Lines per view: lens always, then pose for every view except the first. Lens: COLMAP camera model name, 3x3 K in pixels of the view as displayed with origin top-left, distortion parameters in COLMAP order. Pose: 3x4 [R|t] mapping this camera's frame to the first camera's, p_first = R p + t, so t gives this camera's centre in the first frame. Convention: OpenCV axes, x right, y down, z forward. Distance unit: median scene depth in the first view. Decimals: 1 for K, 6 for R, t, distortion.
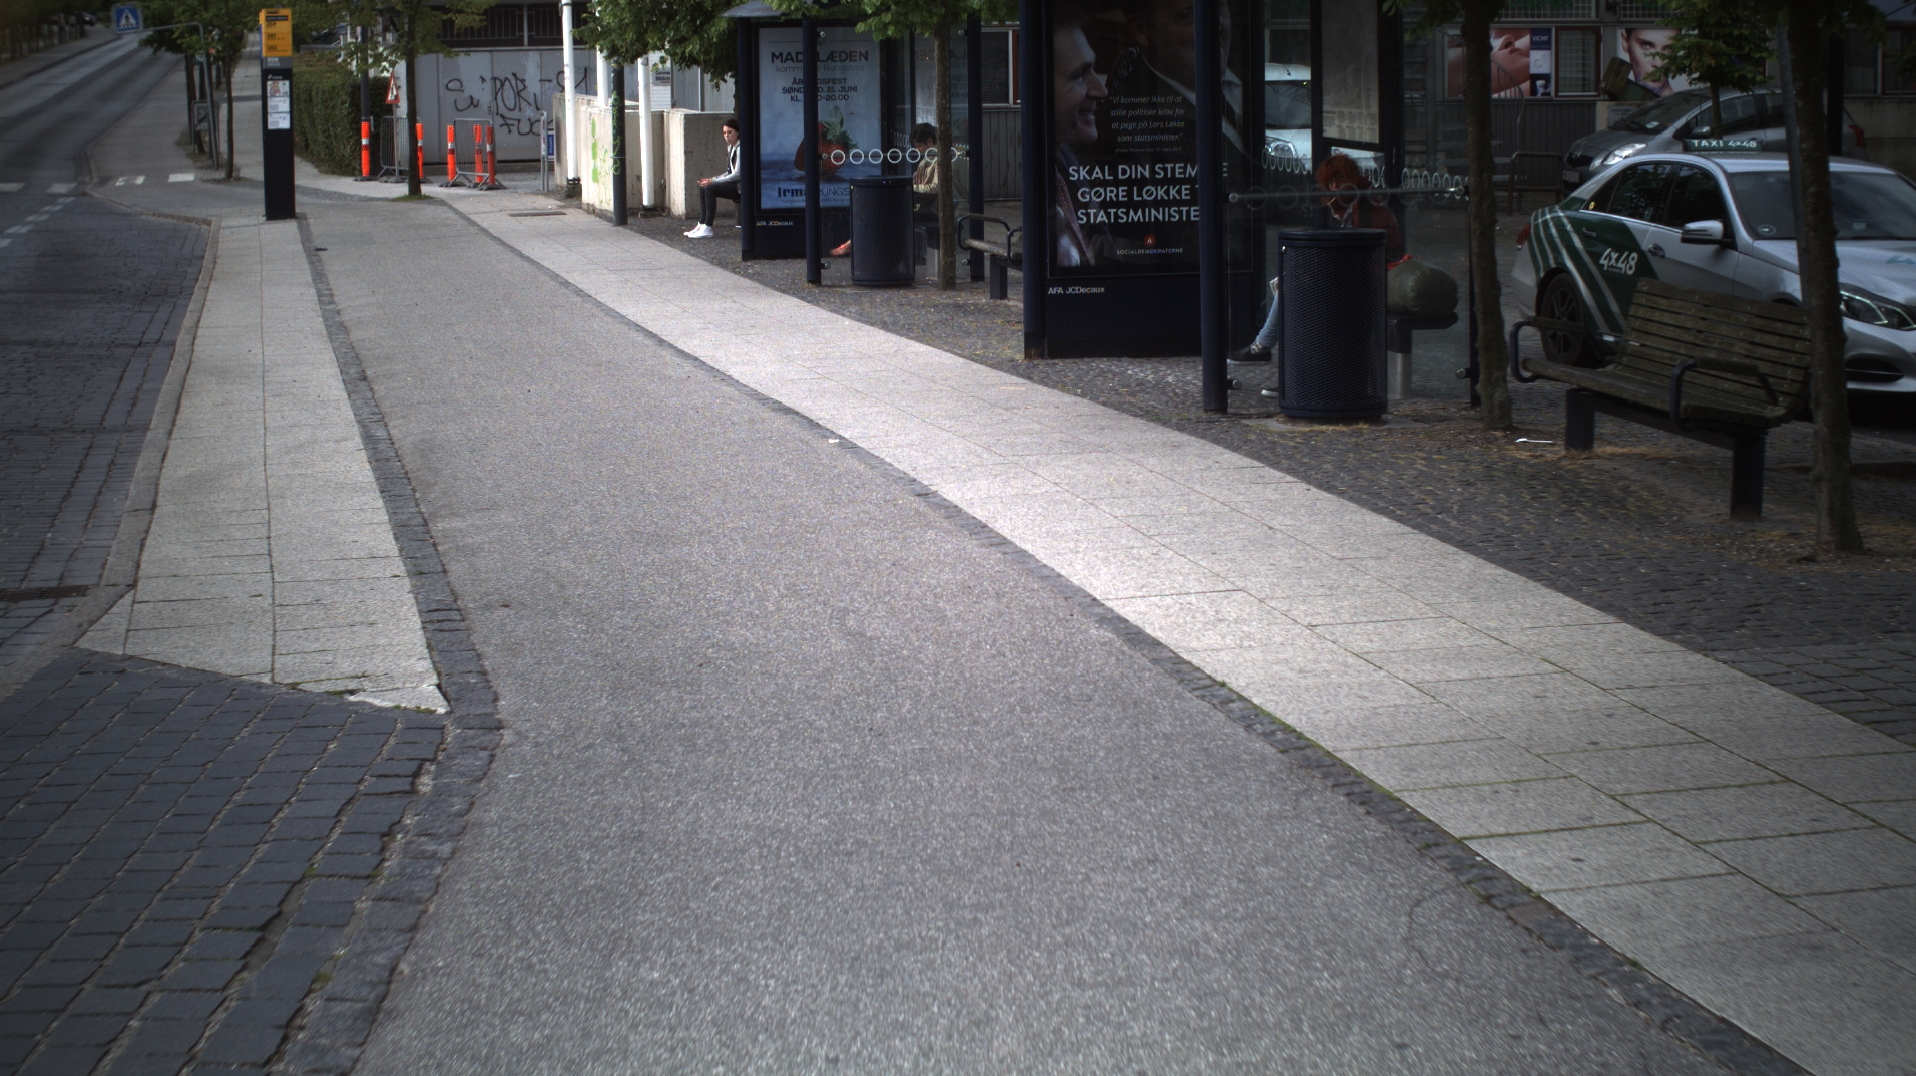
lens RADIAL K [[3387.4, 0, 958.0], [0, 3387.4, 538.0], [0, 0, 1]] dist [-0.303364, 0.394425]
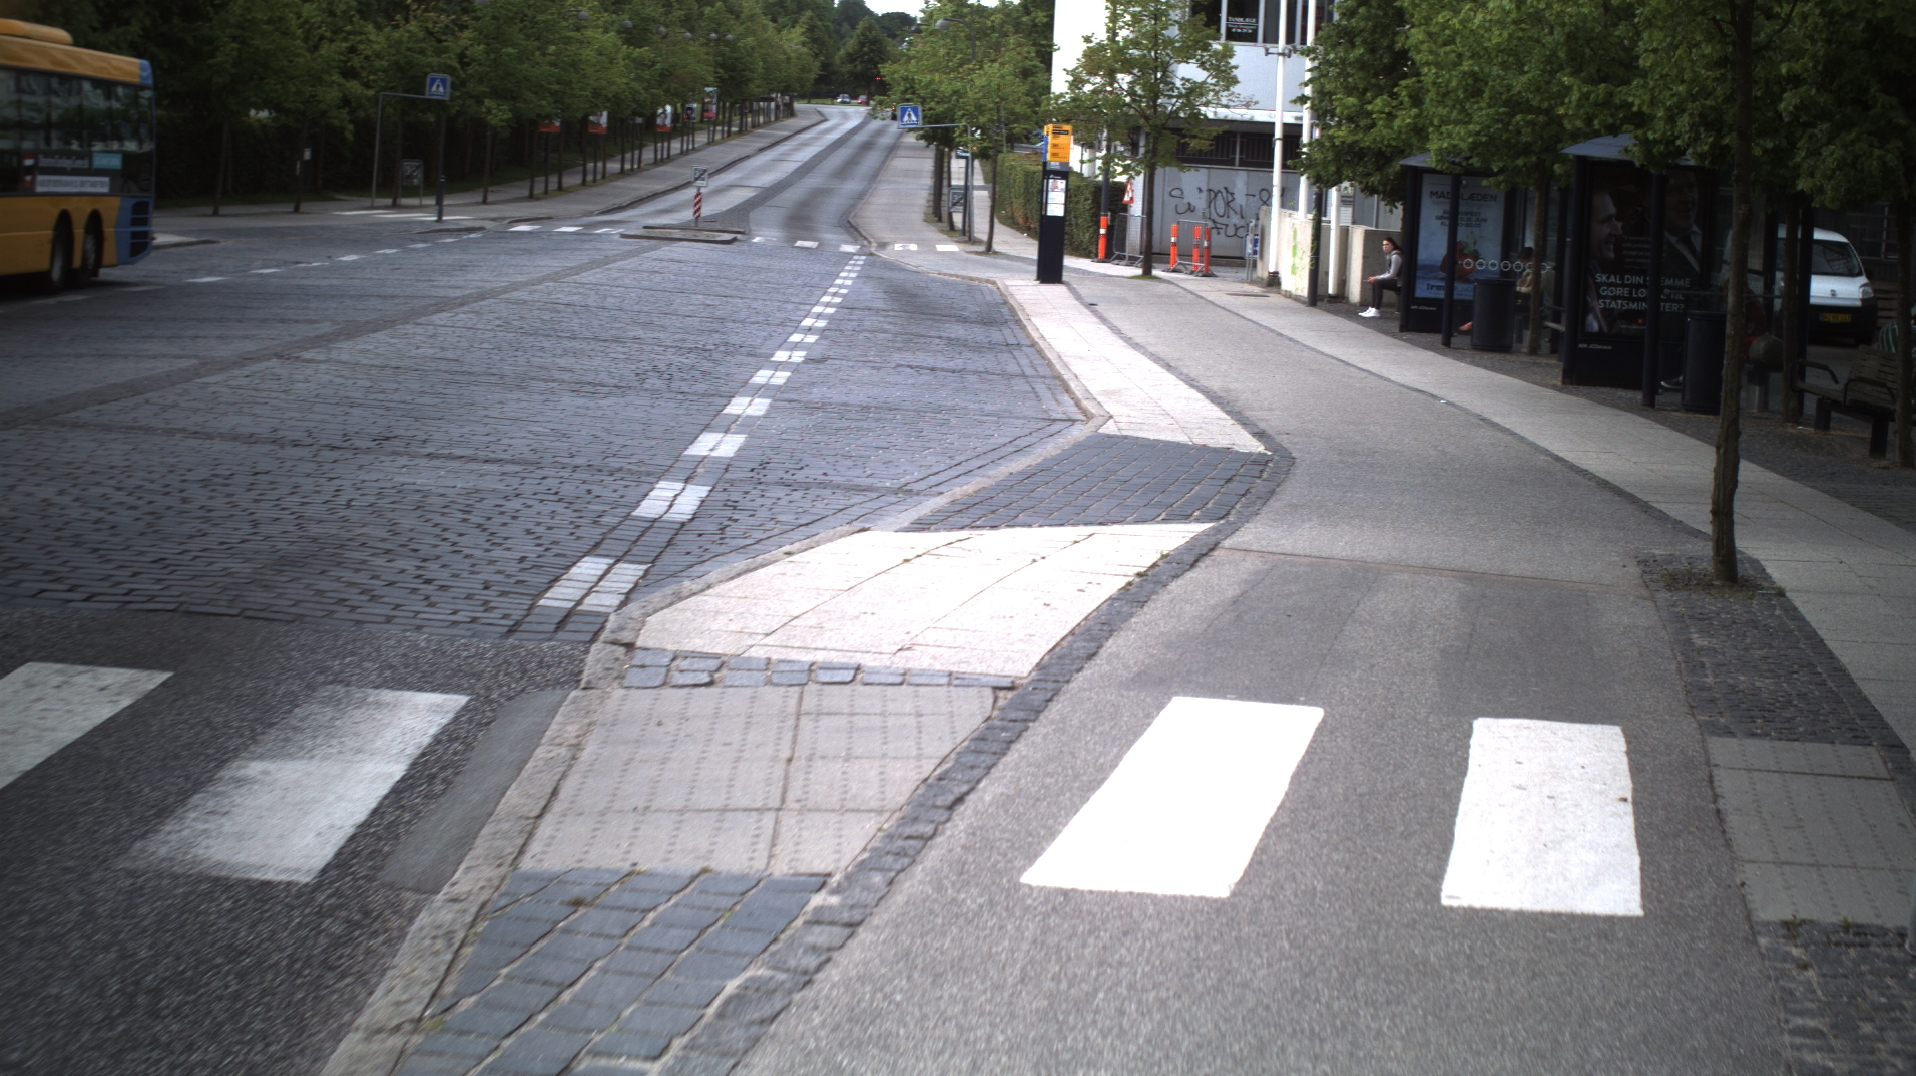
lens RADIAL K [[3387.4, 0, 958.0], [0, 3387.4, 538.0], [0, 0, 1]] dist [-0.303364, 0.394425]
pose [[0.978745, 0.085670, -0.186328, 0.031806], [-0.092004, 0.995429, -0.025601, 0.069811], [0.183283, 0.042200, 0.982154, -0.520909]]
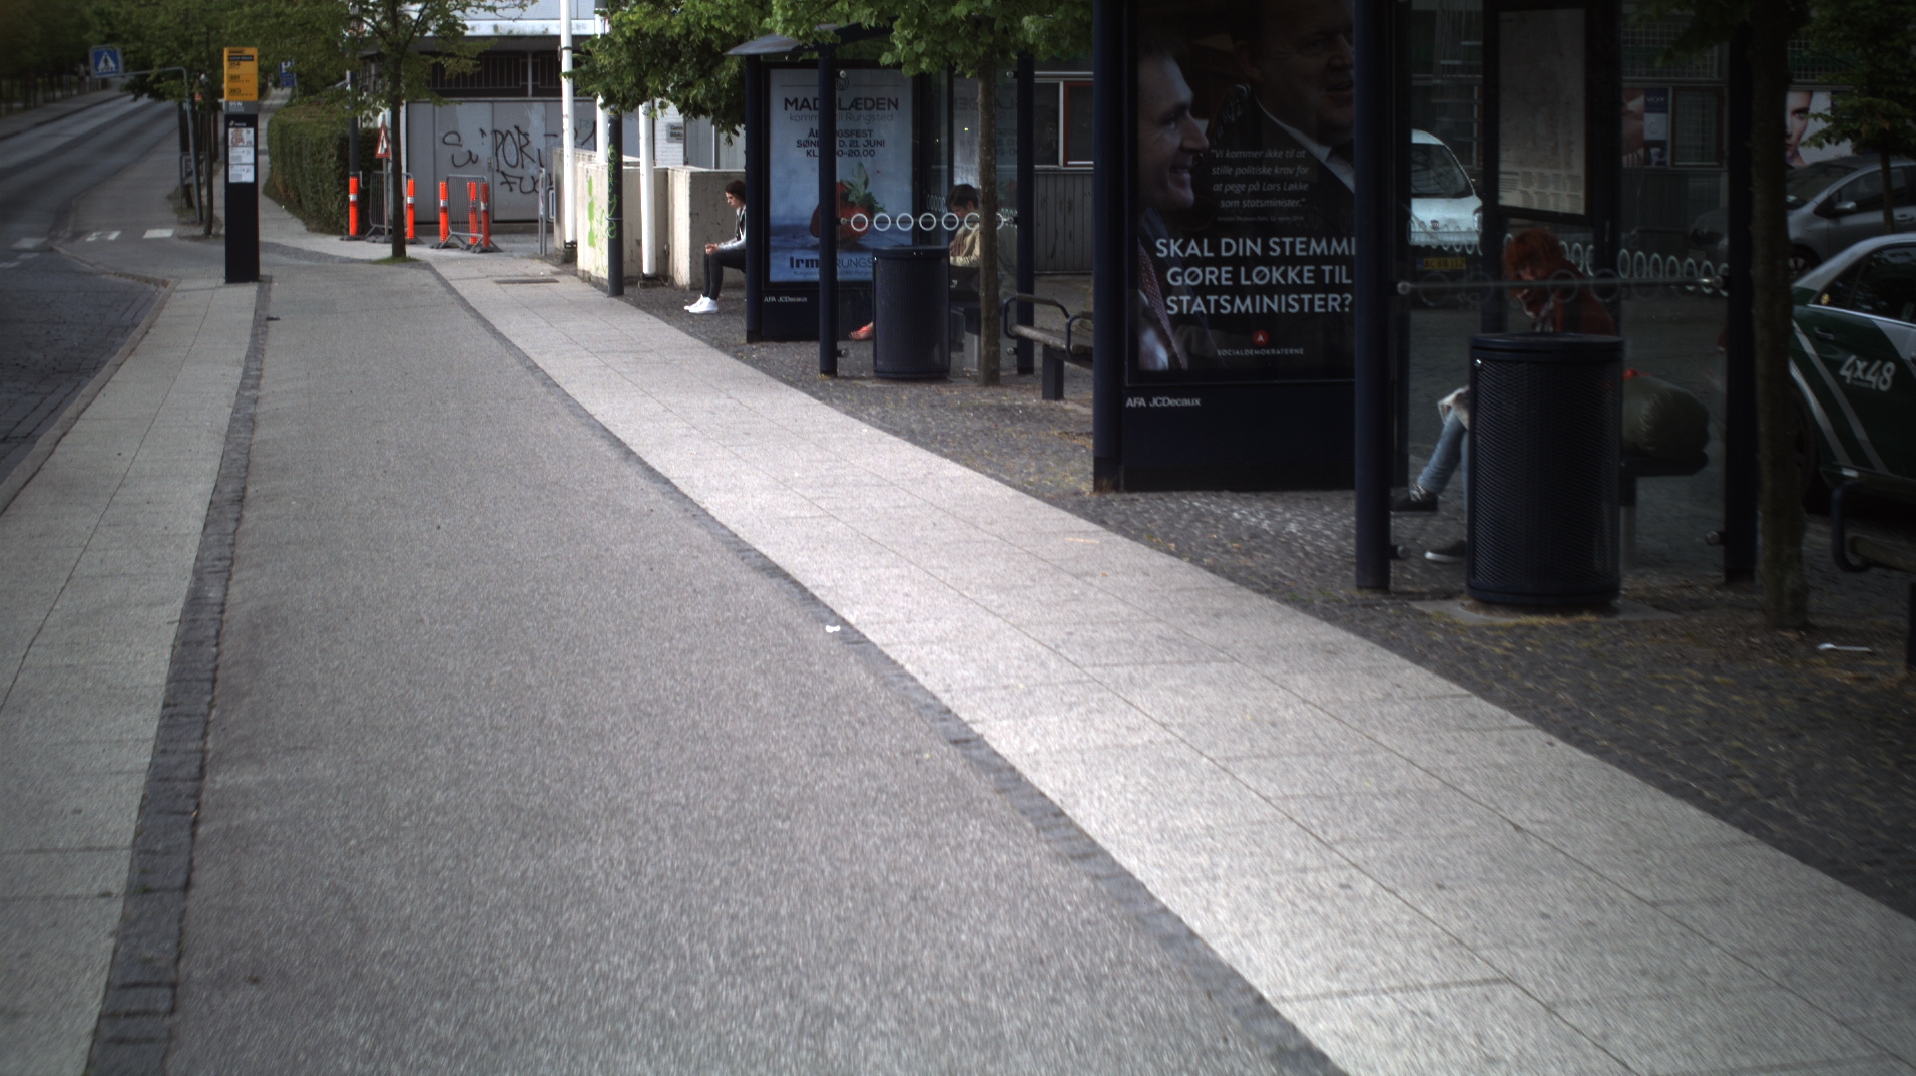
lens RADIAL K [[3387.4, 0, 958.0], [0, 3387.4, 538.0], [0, 0, 1]] dist [-0.303364, 0.394425]
pose [[0.999856, 0.014410, -0.008942, -0.002877], [-0.014583, 0.999703, -0.019536, -0.019860], [0.008657, 0.019664, 0.999769, 0.175053]]
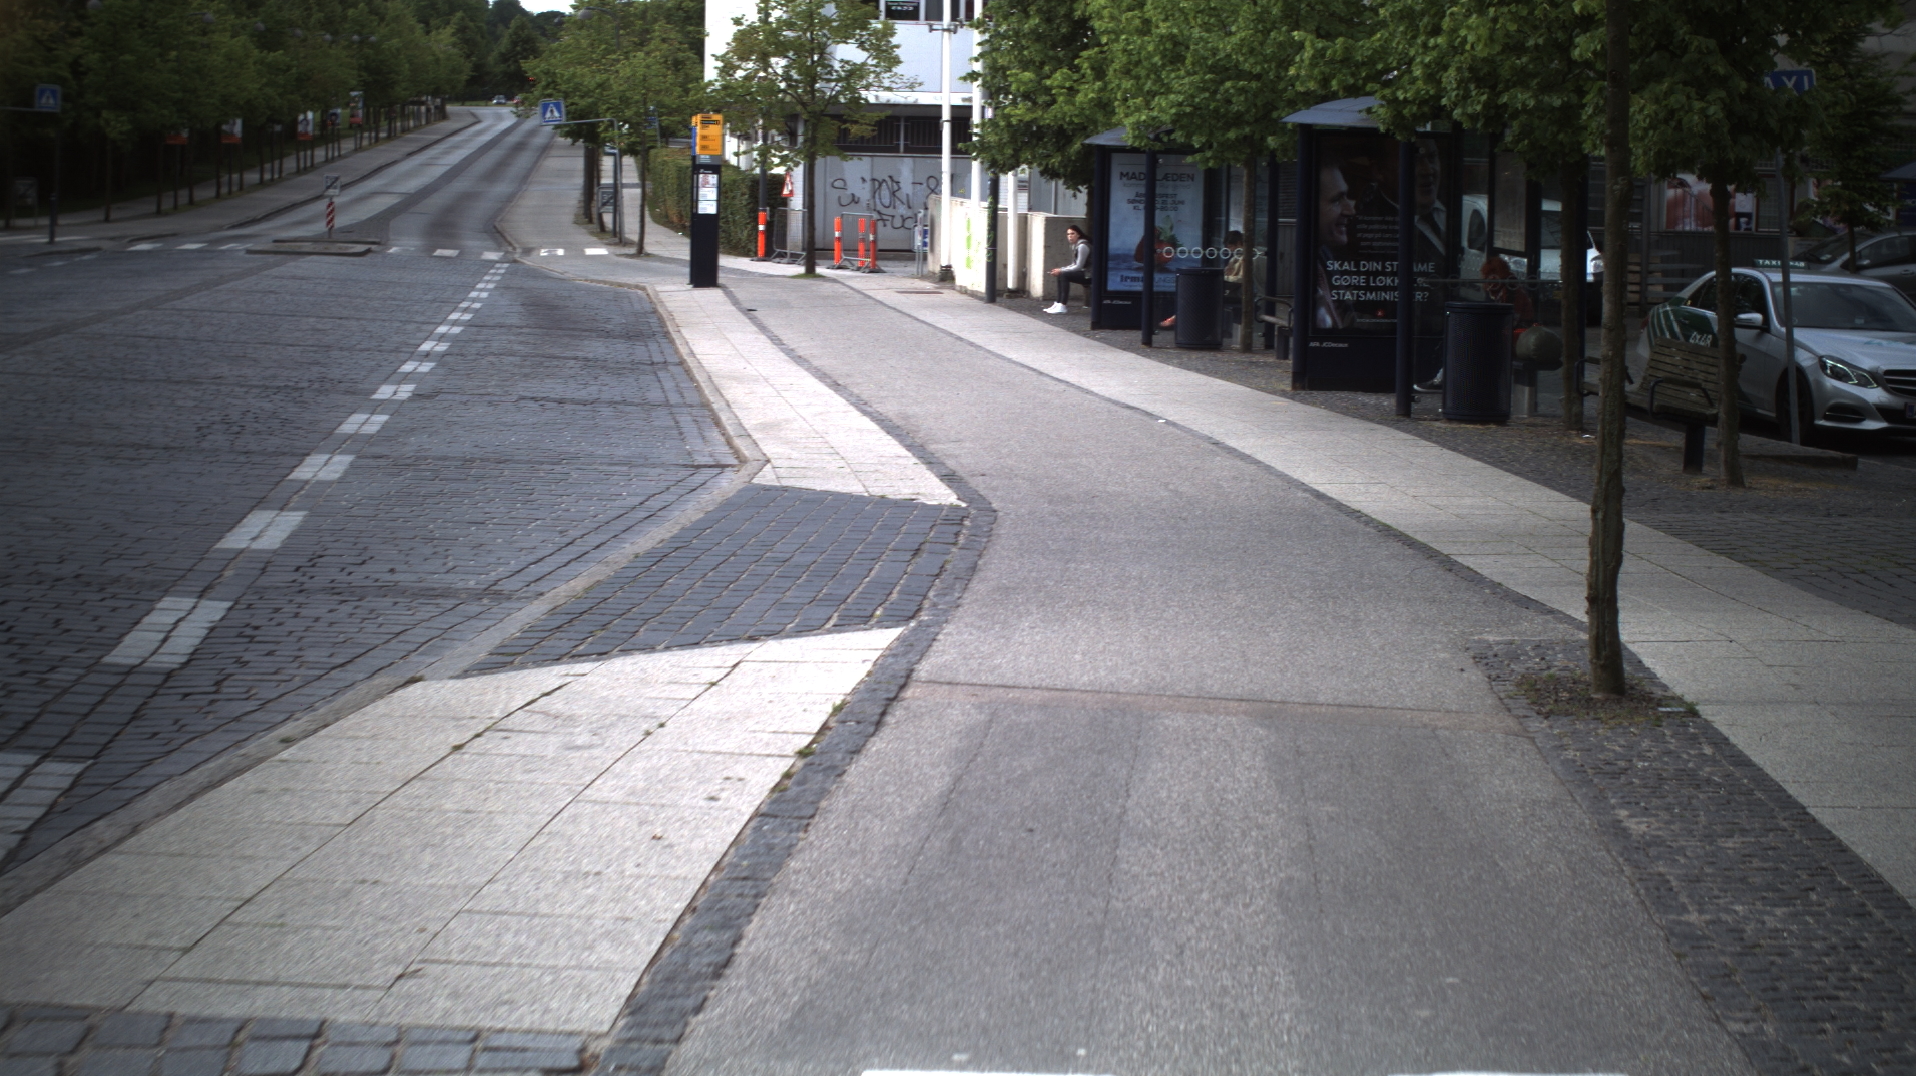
lens RADIAL K [[3387.4, 0, 958.0], [0, 3387.4, 538.0], [0, 0, 1]] dist [-0.303364, 0.394425]
pose [[0.994726, 0.046208, -0.091573, 0.009478], [-0.049138, 0.998341, -0.030007, 0.046185], [0.090034, 0.034349, 0.995346, -0.349779]]
